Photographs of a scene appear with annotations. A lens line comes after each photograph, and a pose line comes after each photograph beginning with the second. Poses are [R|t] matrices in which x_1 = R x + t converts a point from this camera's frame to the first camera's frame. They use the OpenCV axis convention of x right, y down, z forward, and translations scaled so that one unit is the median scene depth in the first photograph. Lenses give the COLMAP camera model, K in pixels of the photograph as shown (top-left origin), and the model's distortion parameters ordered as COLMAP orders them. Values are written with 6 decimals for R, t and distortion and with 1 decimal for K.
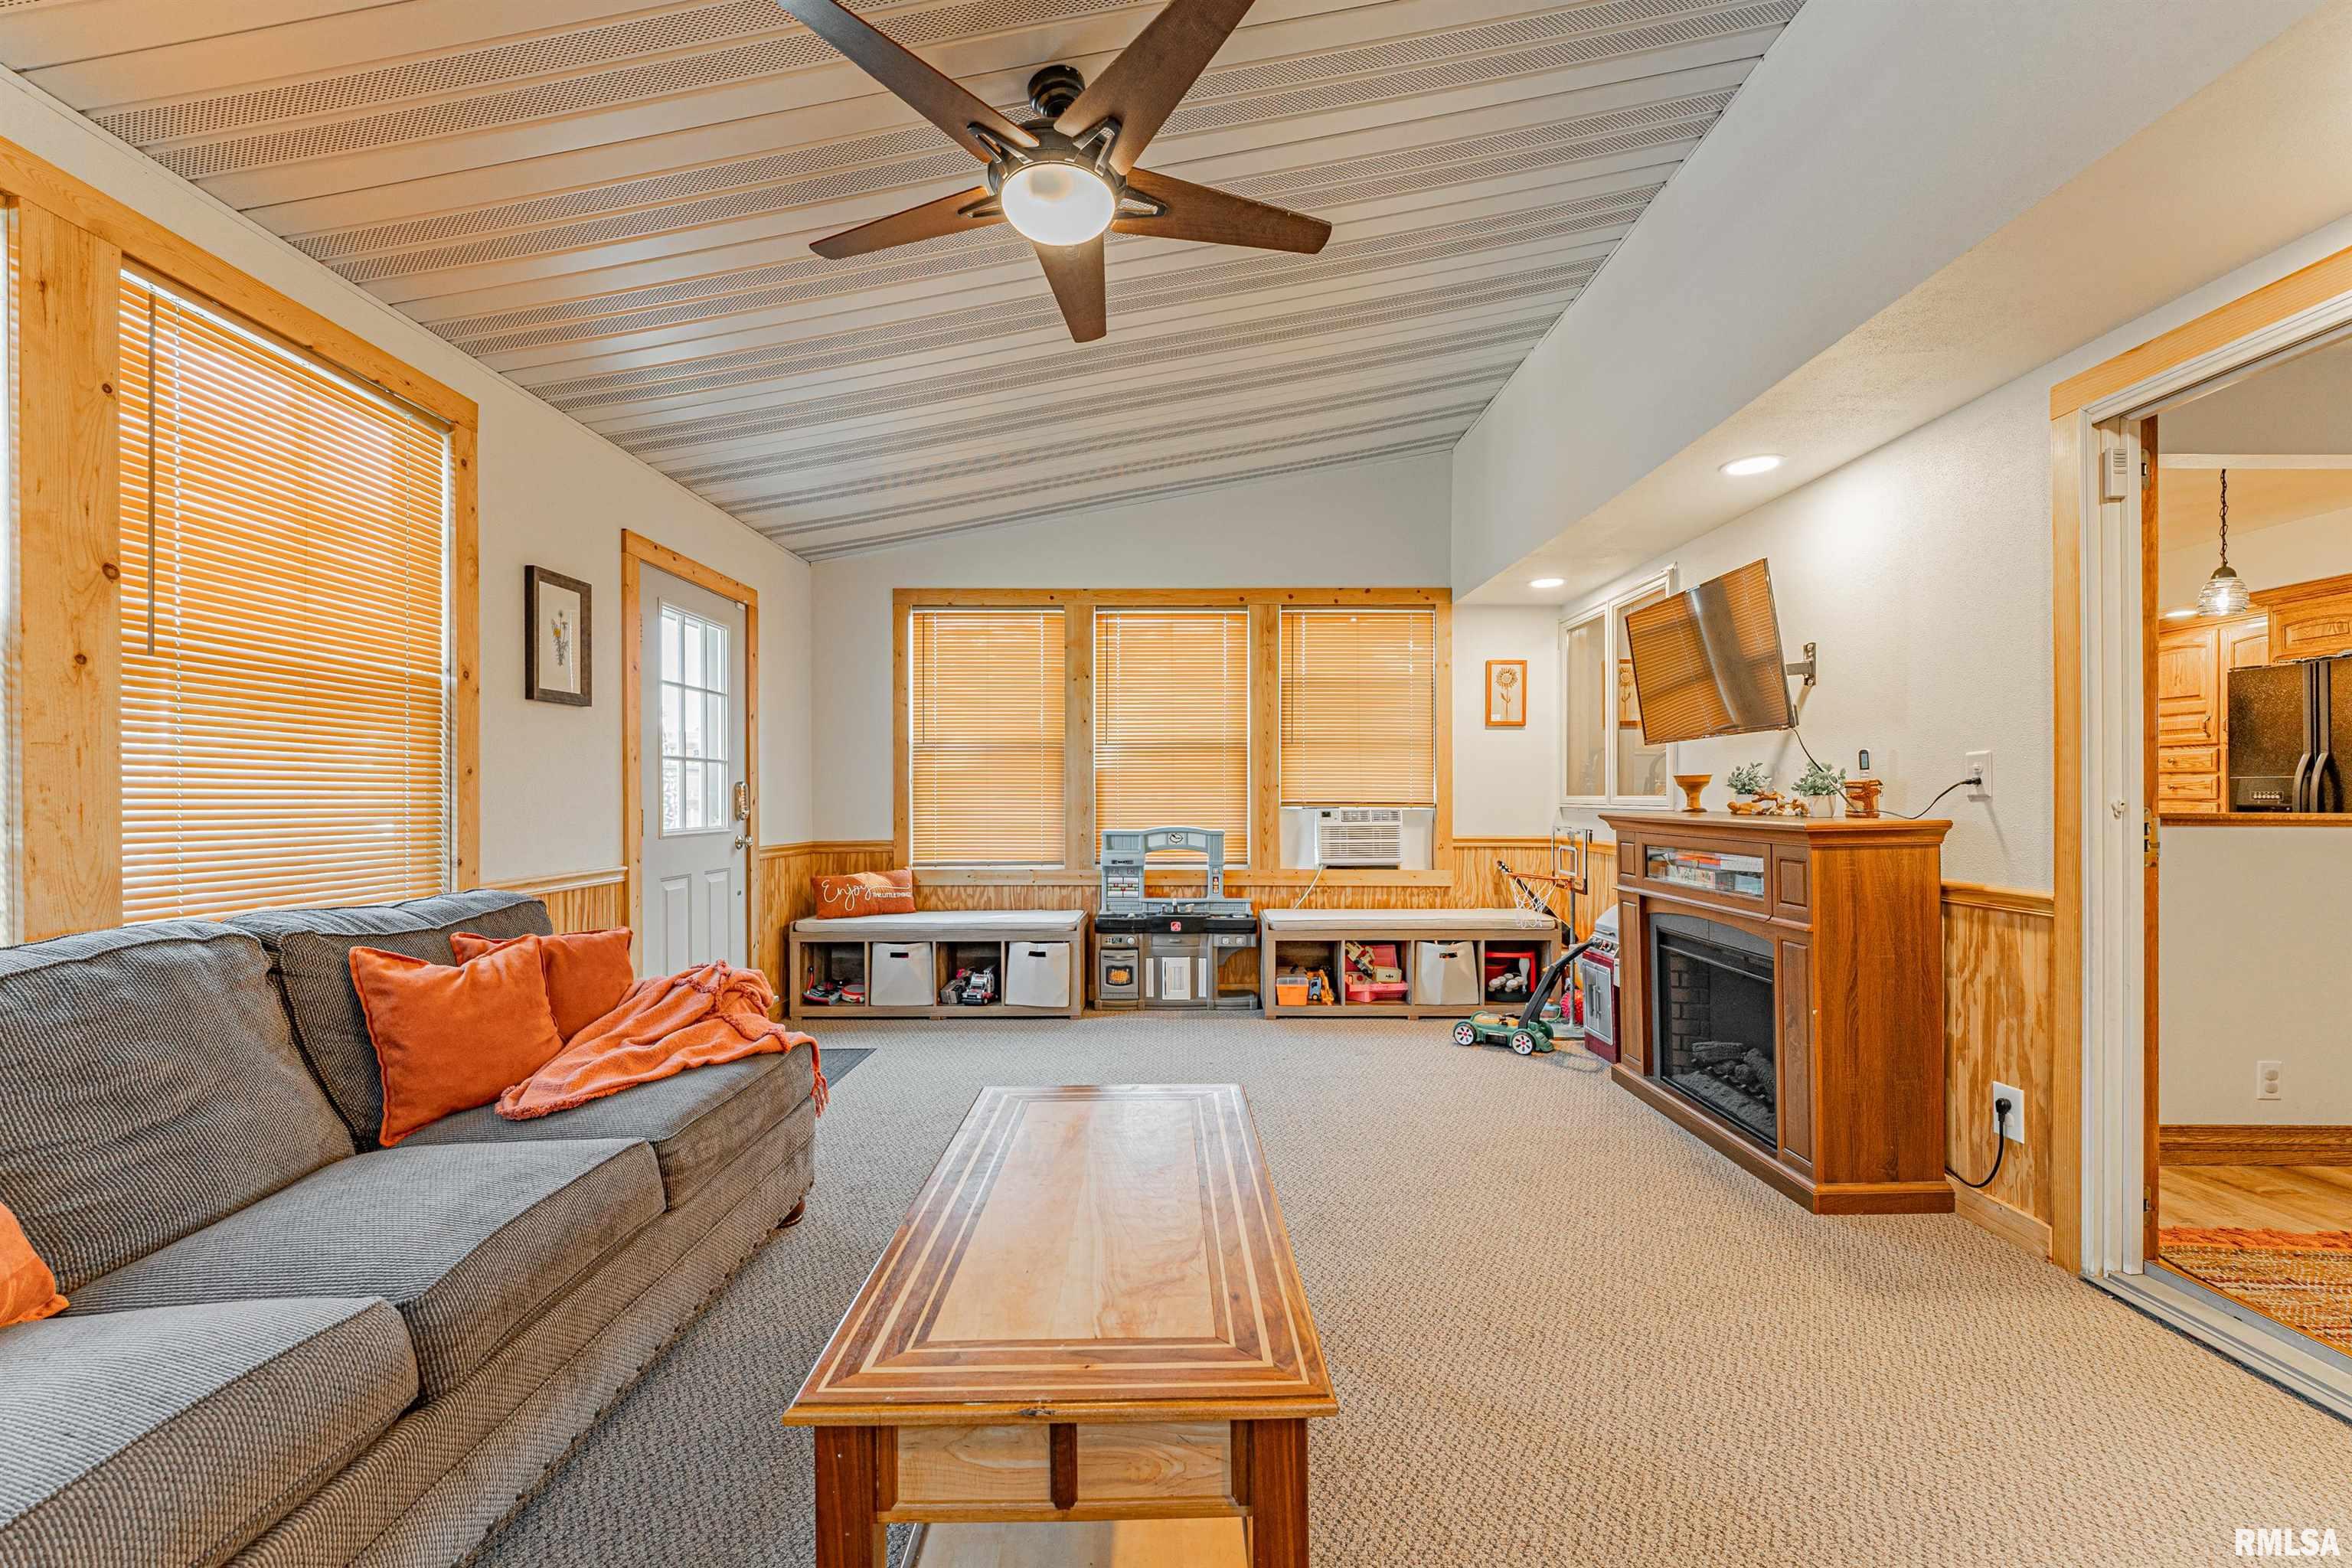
lens RADIAL K [[958.1, 0, 1172.2], [0, 958.1, 795.1], [0, 0, 1]] dist [-0.004944, 0.000263]
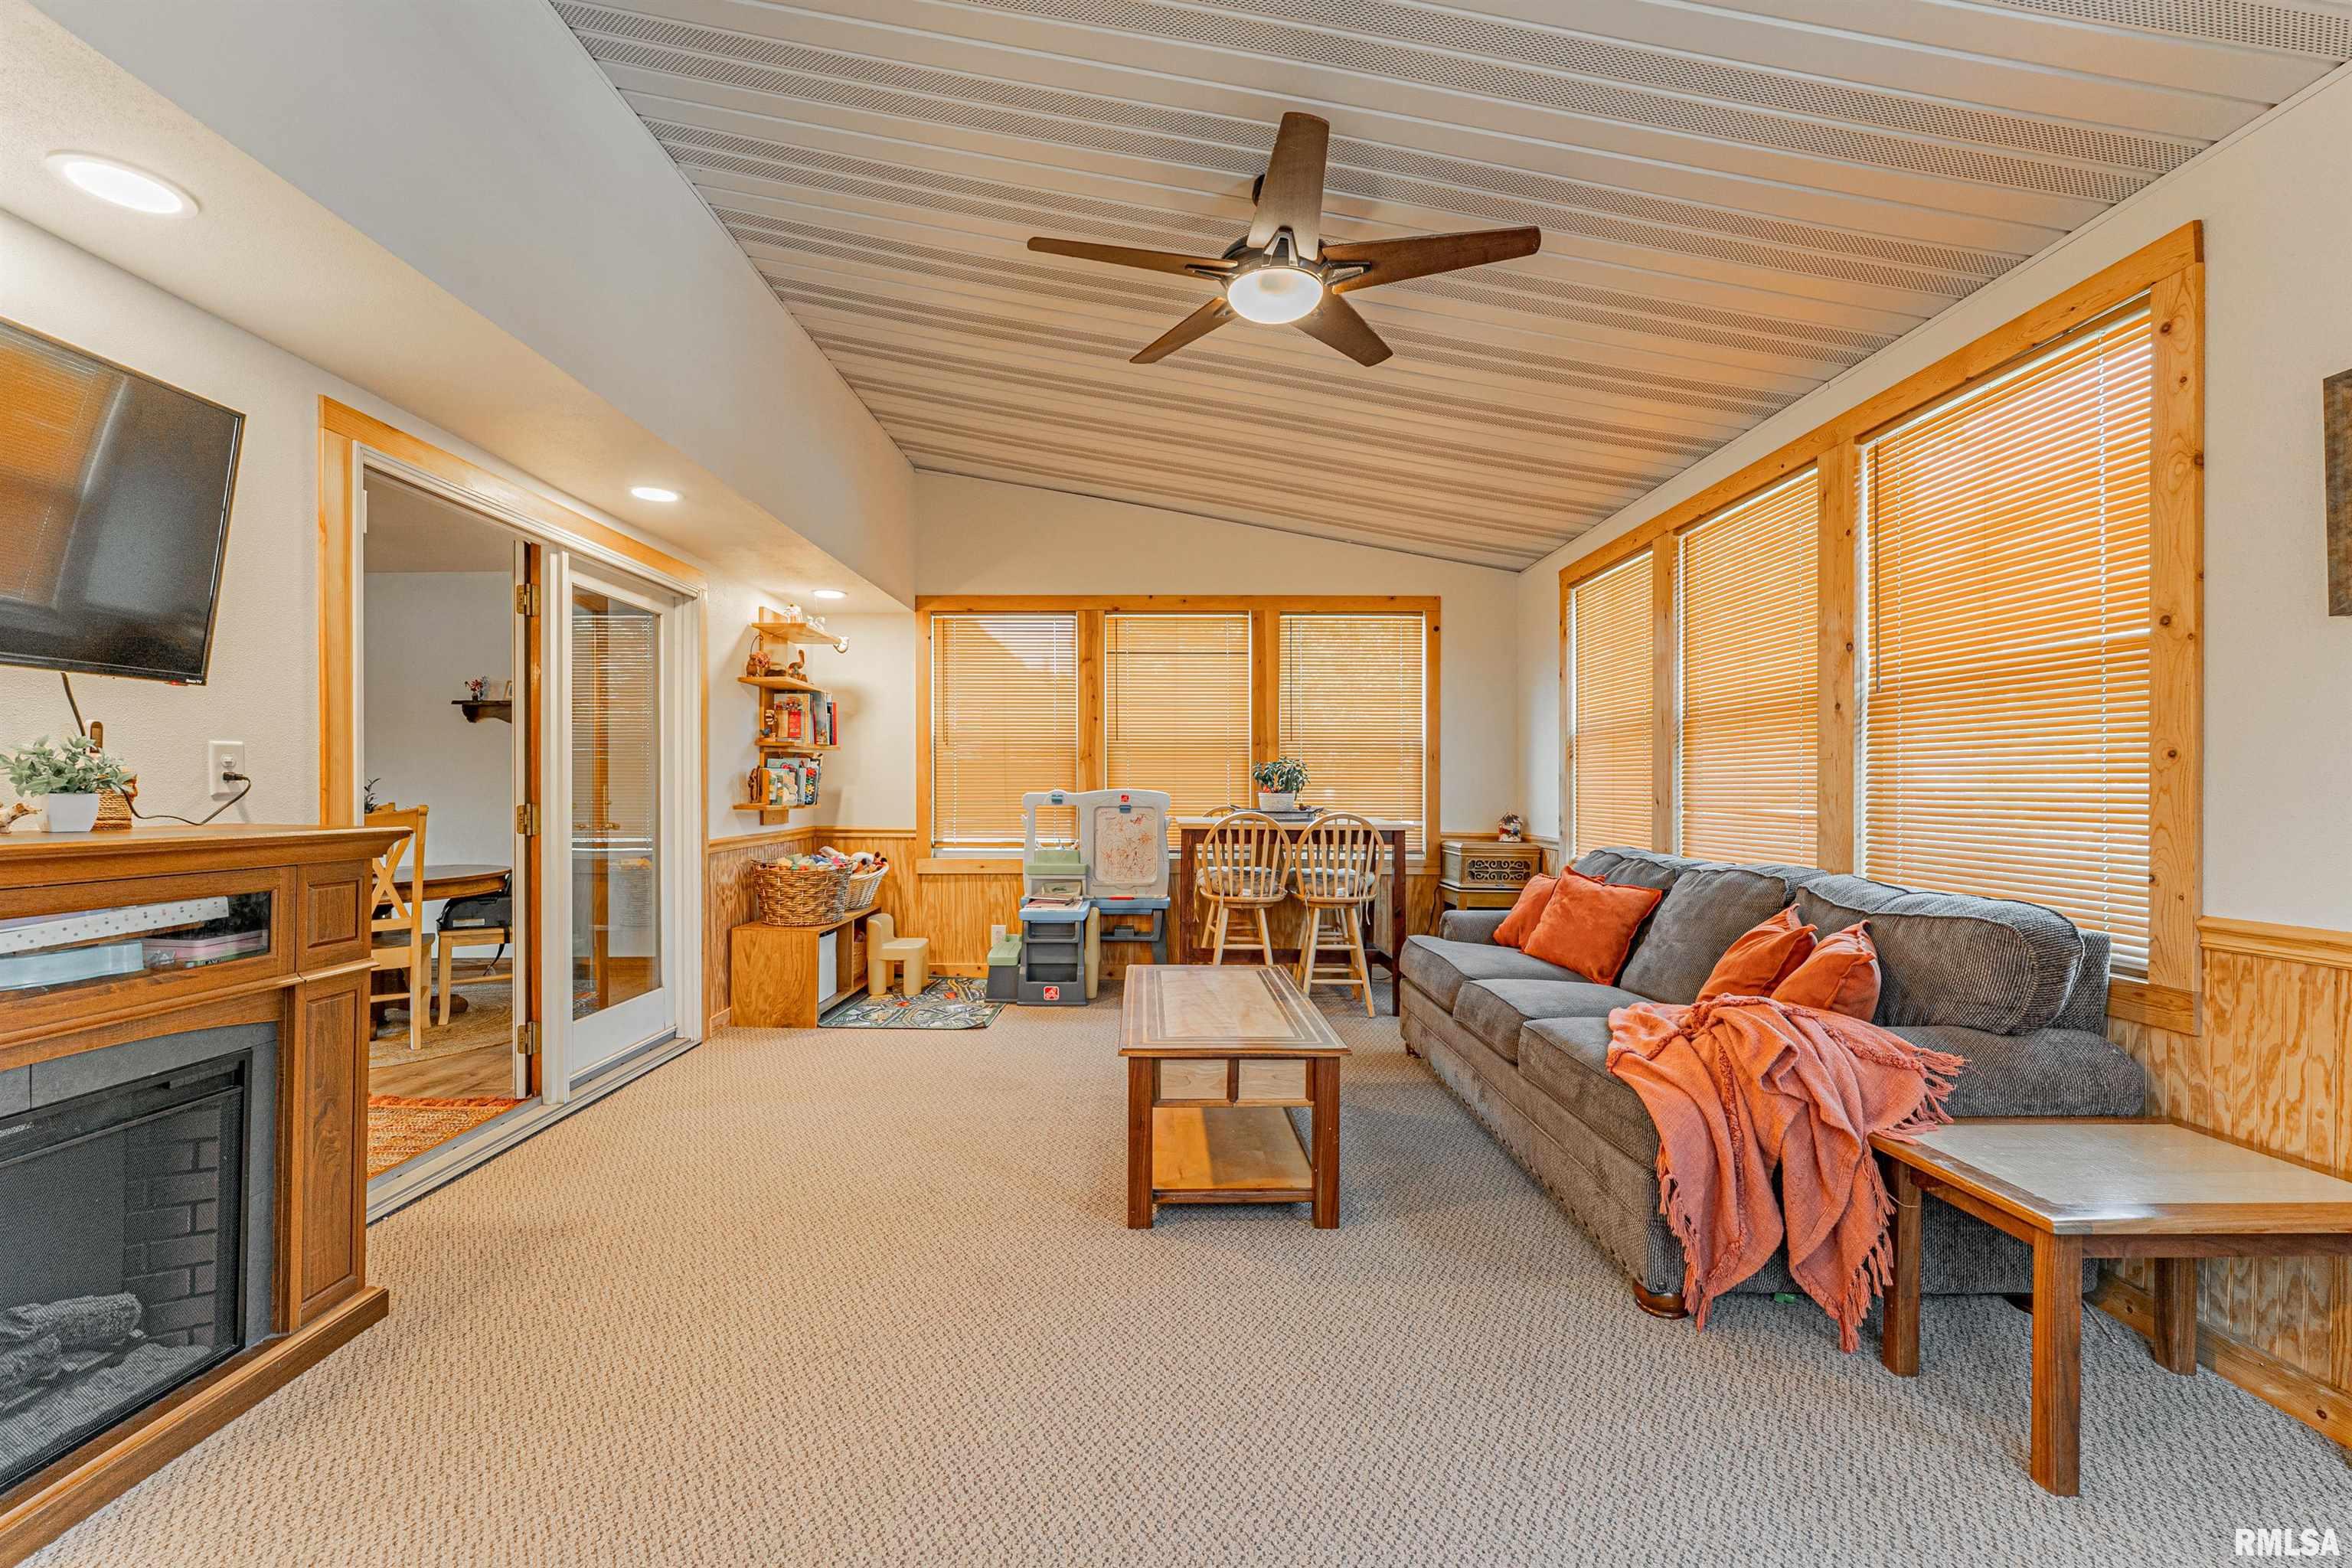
lens RADIAL K [[958.1, 0, 1172.2], [0, 958.1, 795.1], [0, 0, 1]] dist [-0.004944, 0.000263]
pose [[-0.999878, 0.003069, -0.015297, 0.013998], [0.002991, 0.999983, 0.005080, 0.000146], [0.015312, 0.005033, -0.999870, 1.042810]]
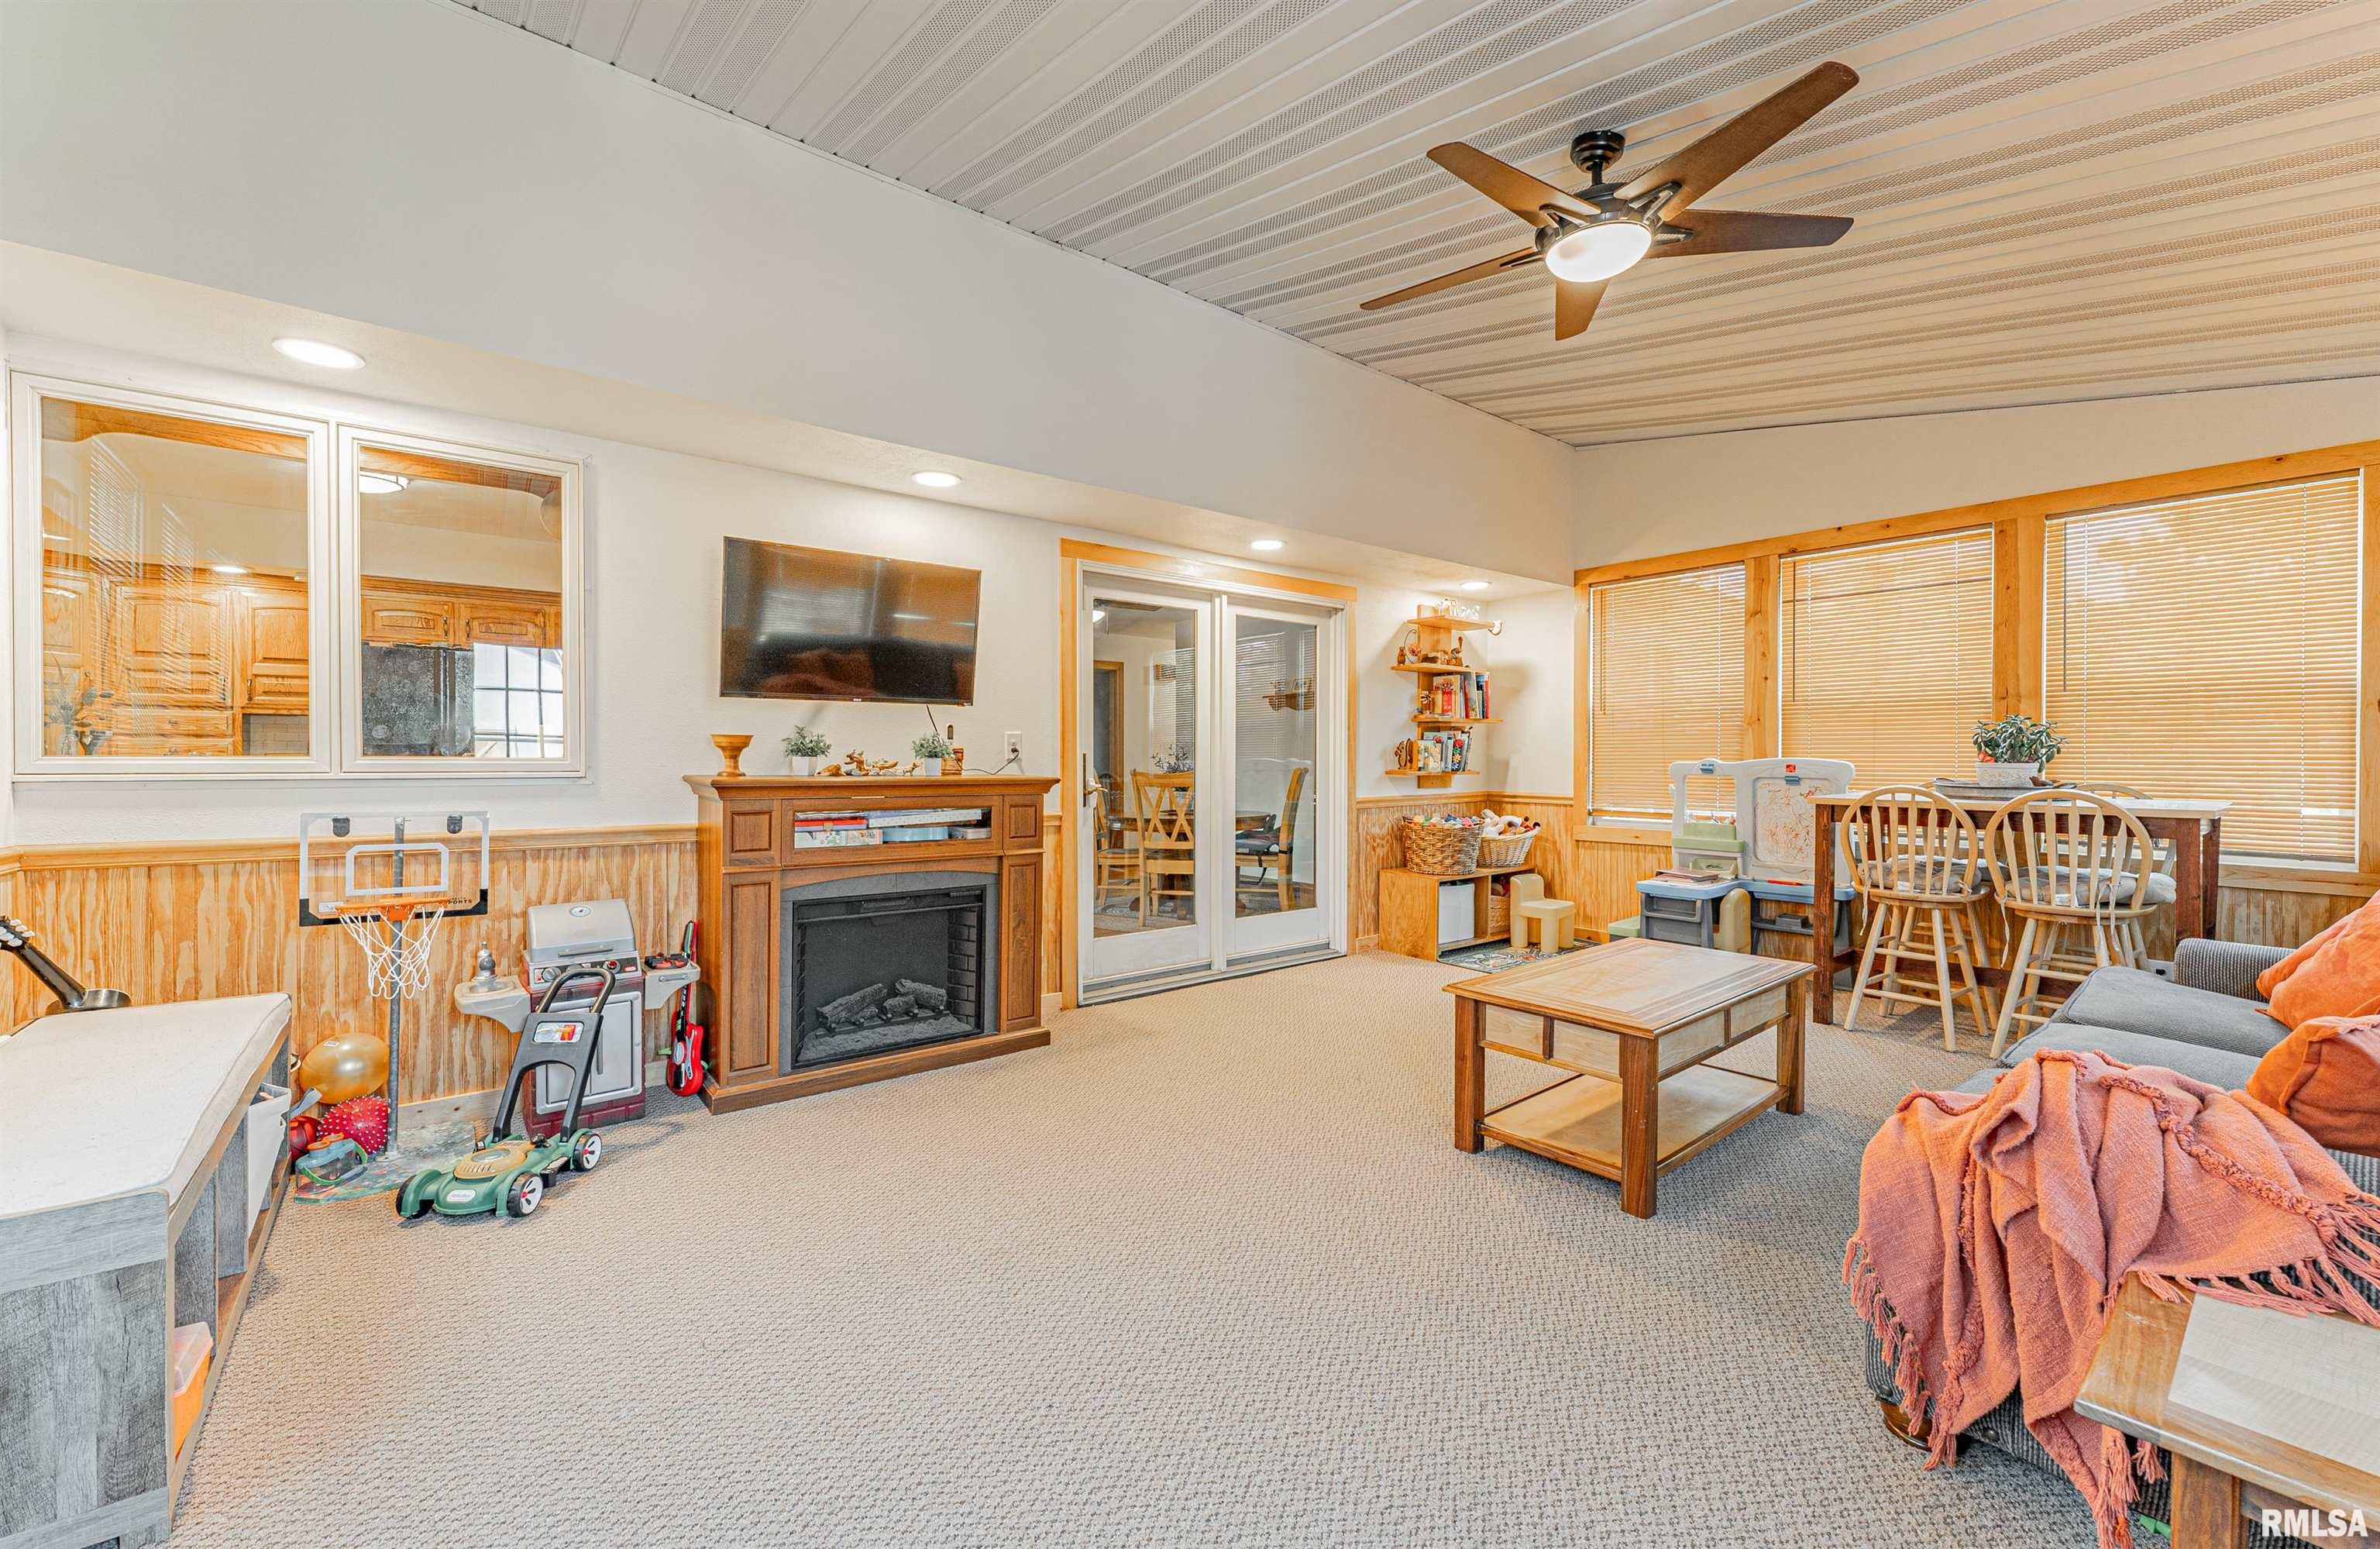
lens RADIAL K [[947.7, 0, 1168.2], [0, 947.7, 771.9], [0, 0, 1]] dist [-0.001179, -0.000017]
pose [[-0.627612, -0.007129, 0.778493, -0.326760], [-0.000186, 0.999959, 0.009008, 0.004780], [-0.778526, 0.005509, -0.627588, 1.018231]]
